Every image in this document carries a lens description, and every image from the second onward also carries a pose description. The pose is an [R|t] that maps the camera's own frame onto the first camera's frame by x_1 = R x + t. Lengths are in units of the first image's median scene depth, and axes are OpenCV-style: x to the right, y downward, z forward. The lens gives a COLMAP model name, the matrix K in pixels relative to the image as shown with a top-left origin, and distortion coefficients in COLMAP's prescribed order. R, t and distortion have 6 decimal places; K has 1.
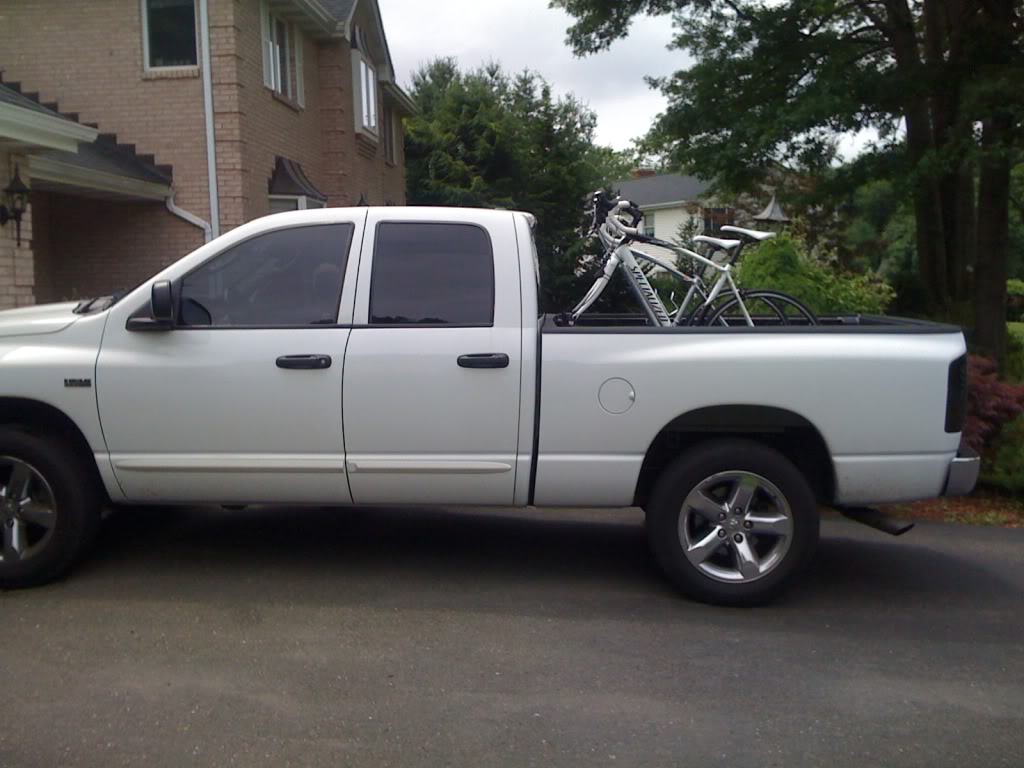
lens RADIAL K [[1044.9, 0, 512.0], [0, 1044.9, 384.0], [0, 0, 1]] dist [0.021129, -0.134607]
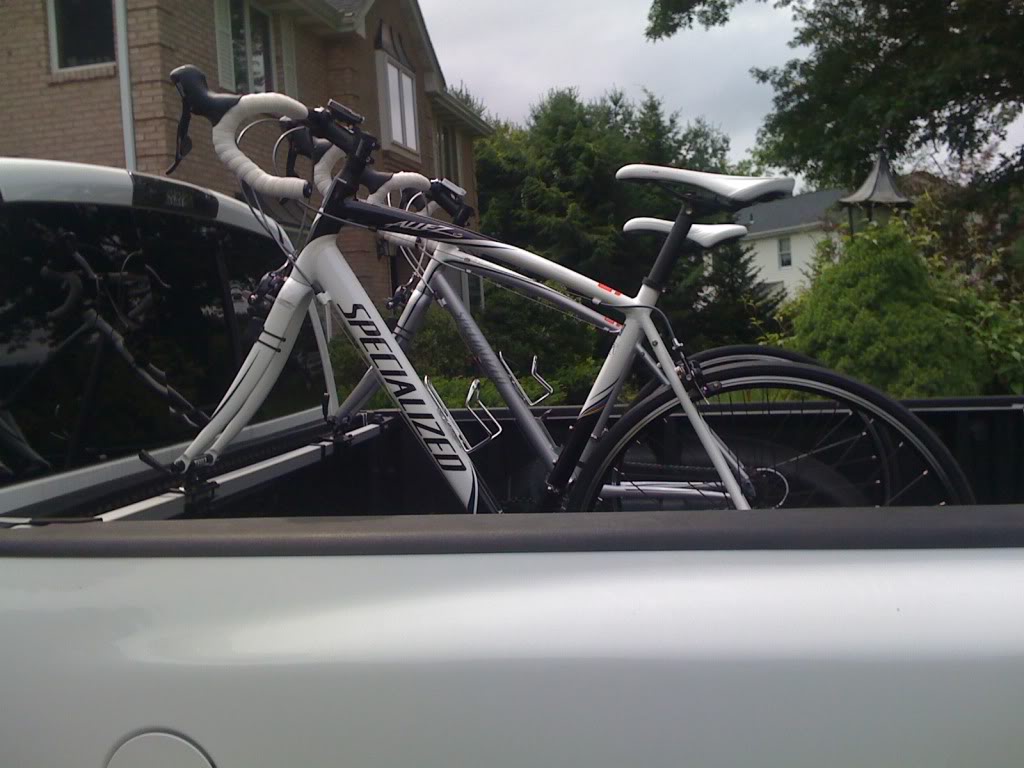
lens RADIAL K [[1044.9, 0, 512.0], [0, 1044.9, 384.0], [0, 0, 1]] dist [0.021129, -0.134607]
pose [[0.989352, -0.029664, -0.142489, 0.061019], [0.024485, 0.998979, -0.037970, -0.021388], [0.143470, 0.034076, 0.989068, 0.197505]]
